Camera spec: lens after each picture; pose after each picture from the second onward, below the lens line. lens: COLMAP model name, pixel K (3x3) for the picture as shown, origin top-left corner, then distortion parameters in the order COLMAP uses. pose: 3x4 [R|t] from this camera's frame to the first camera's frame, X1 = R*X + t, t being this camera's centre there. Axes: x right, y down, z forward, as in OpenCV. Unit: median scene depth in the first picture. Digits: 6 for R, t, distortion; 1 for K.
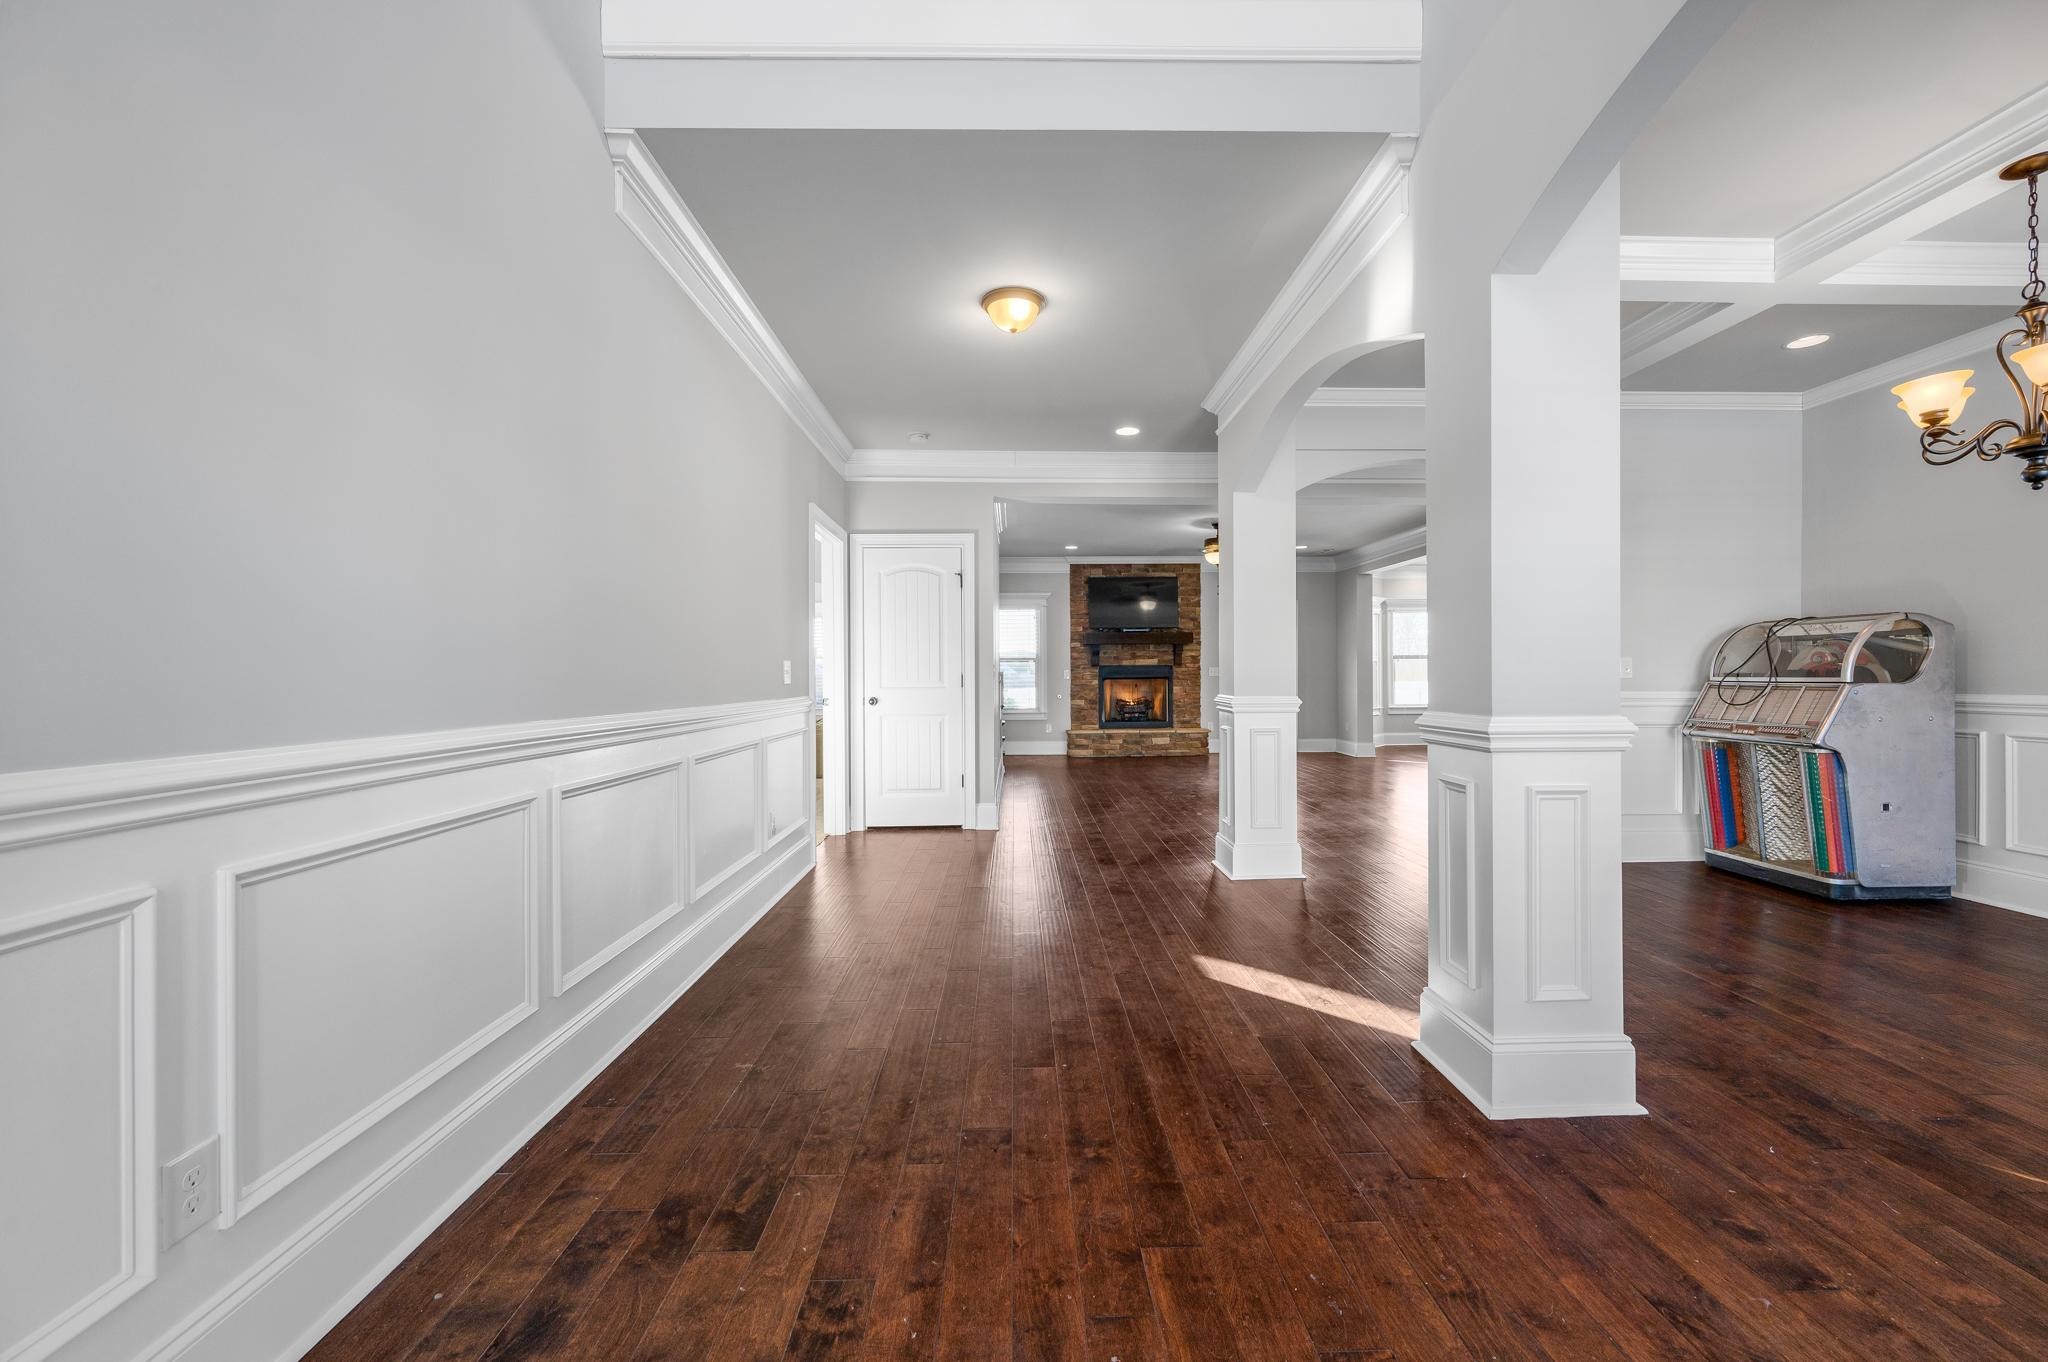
lens RADIAL K [[829.9, 0, 1023.2], [0, 829.9, 671.6], [0, 0, 1]] dist [0.000162, 0.000013]
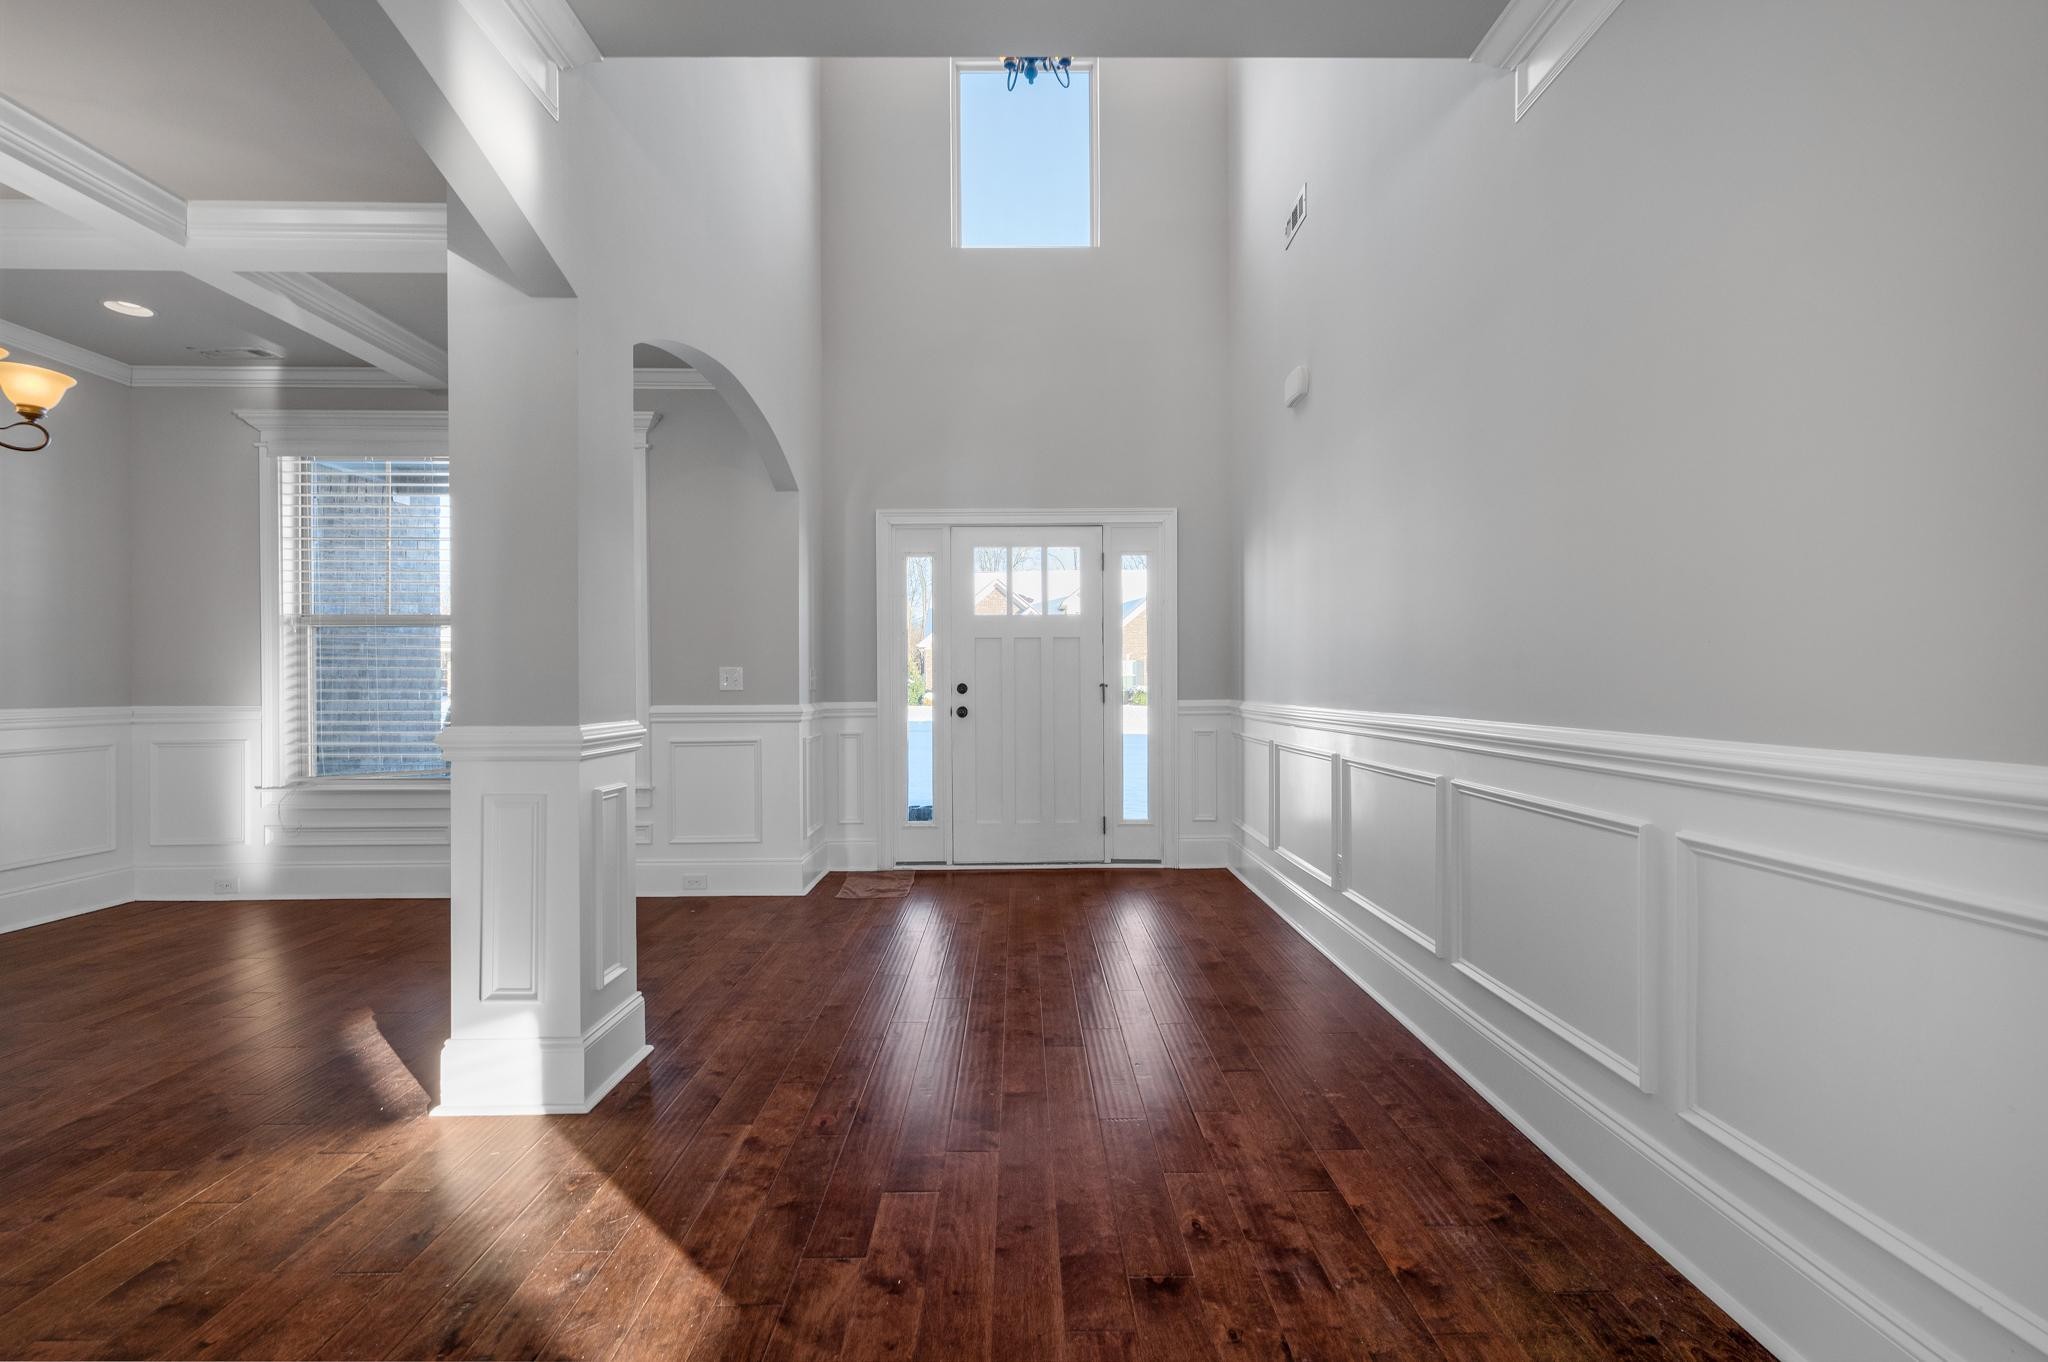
lens RADIAL K [[821.6, 0, 1027.3], [0, 821.6, 693.4], [0, 0, 1]] dist [0.000306, 0.000038]
pose [[-0.999911, 0.010656, 0.007999, -0.002353], [0.010723, 0.999908, 0.008310, 0.010371], [-0.007910, 0.008395, -0.999933, 1.908618]]
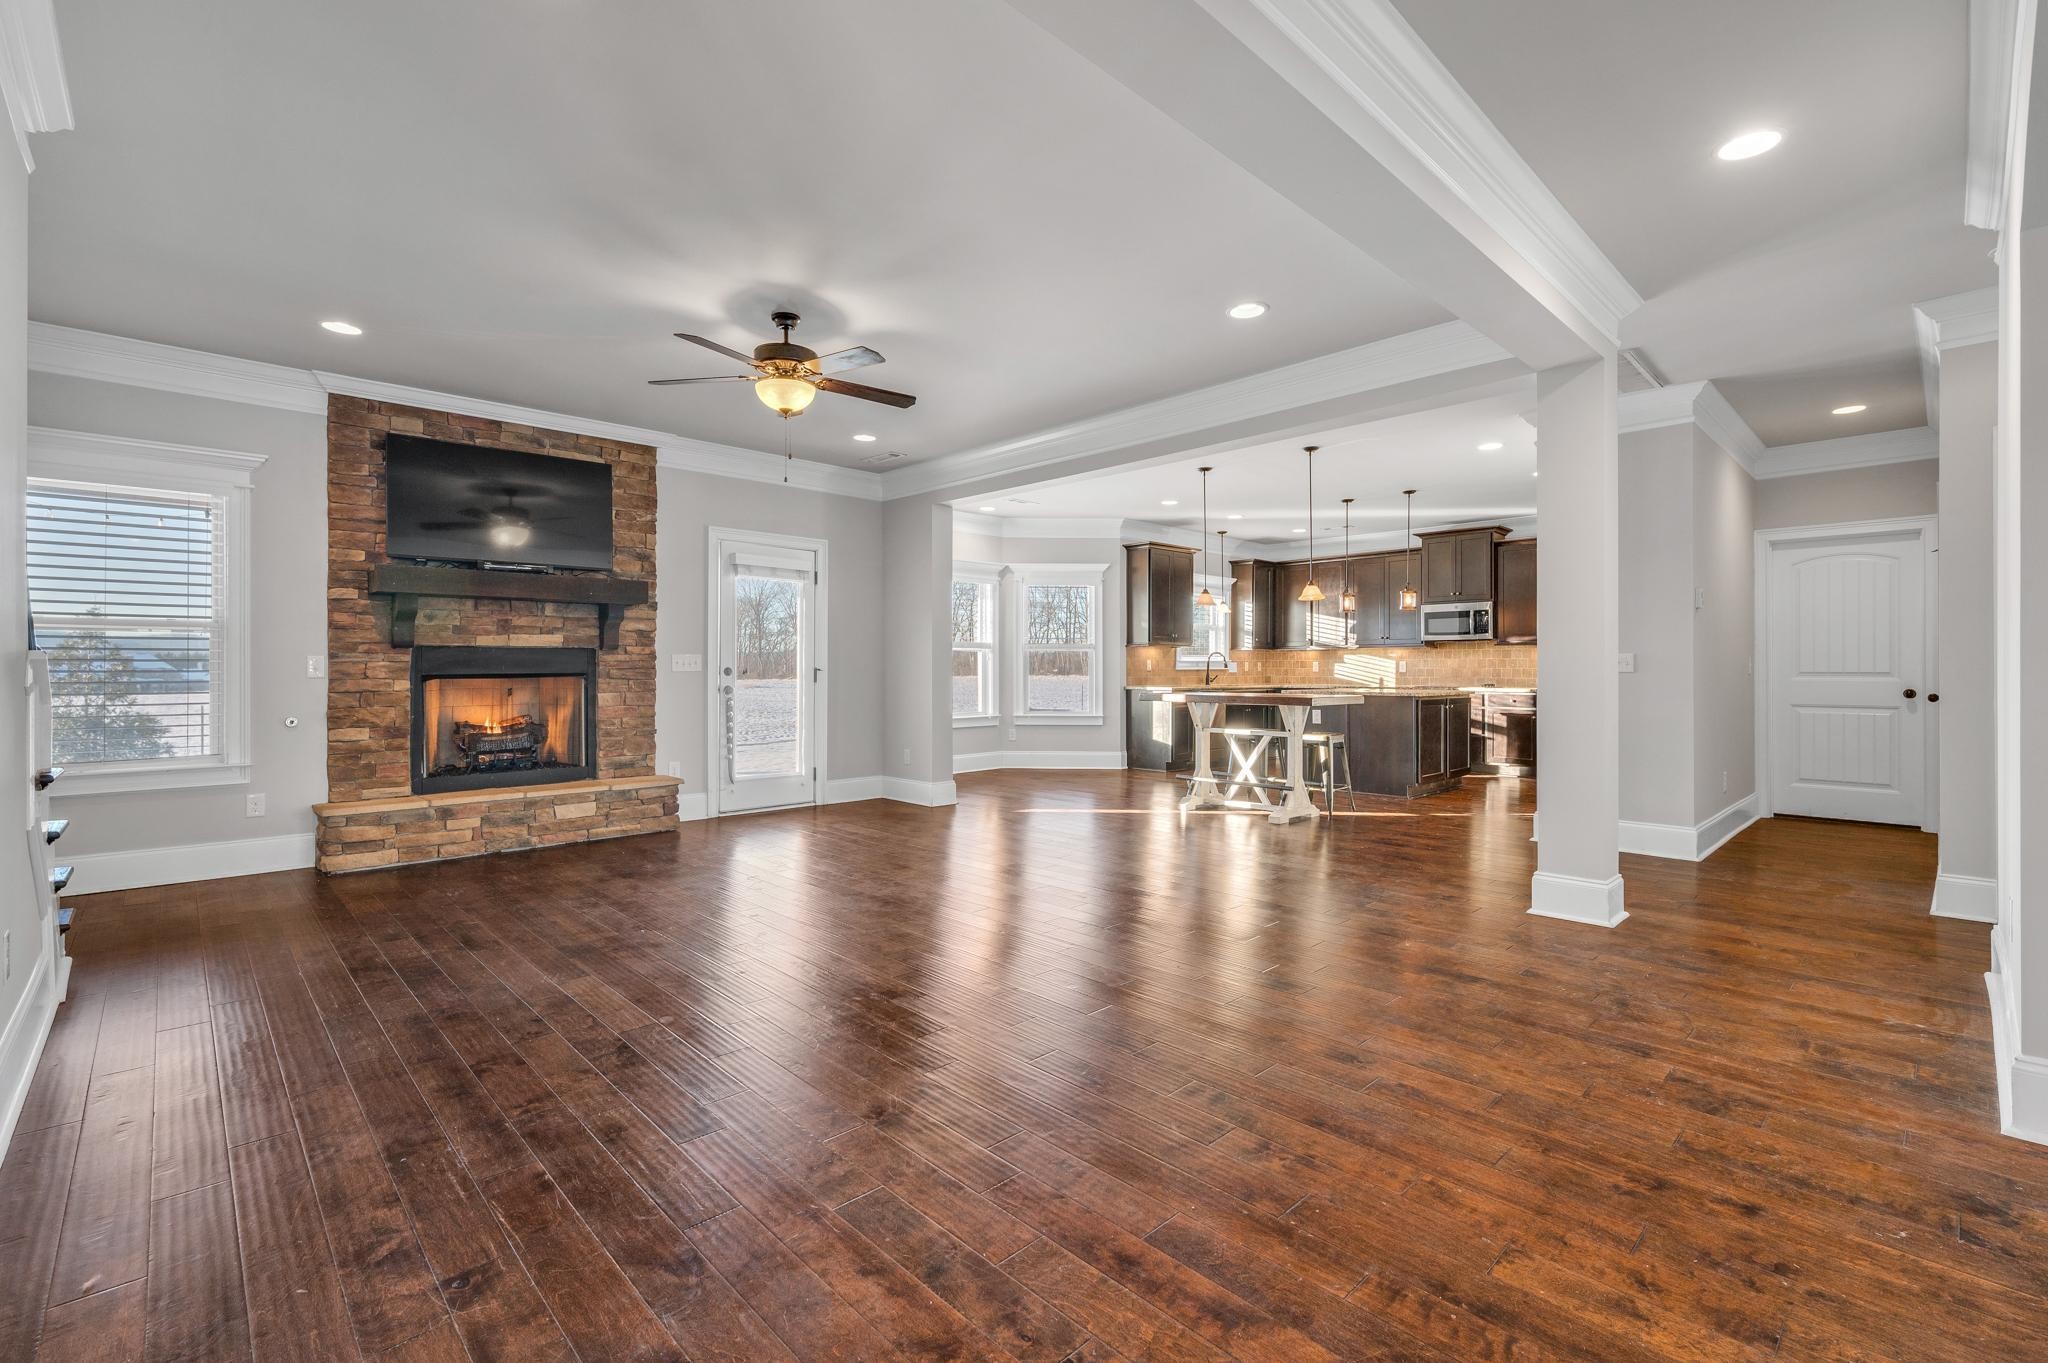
lens RADIAL K [[900.3, 0, 1031.0], [0, 900.3, 663.0], [0, 0, 1]] dist [0.000222, -0.000050]
pose [[0.731634, 0.008860, 0.681640, 0.008891], [-0.002455, 0.999943, -0.010362, 0.005583], [-0.681694, 0.005908, 0.731614, 0.448304]]
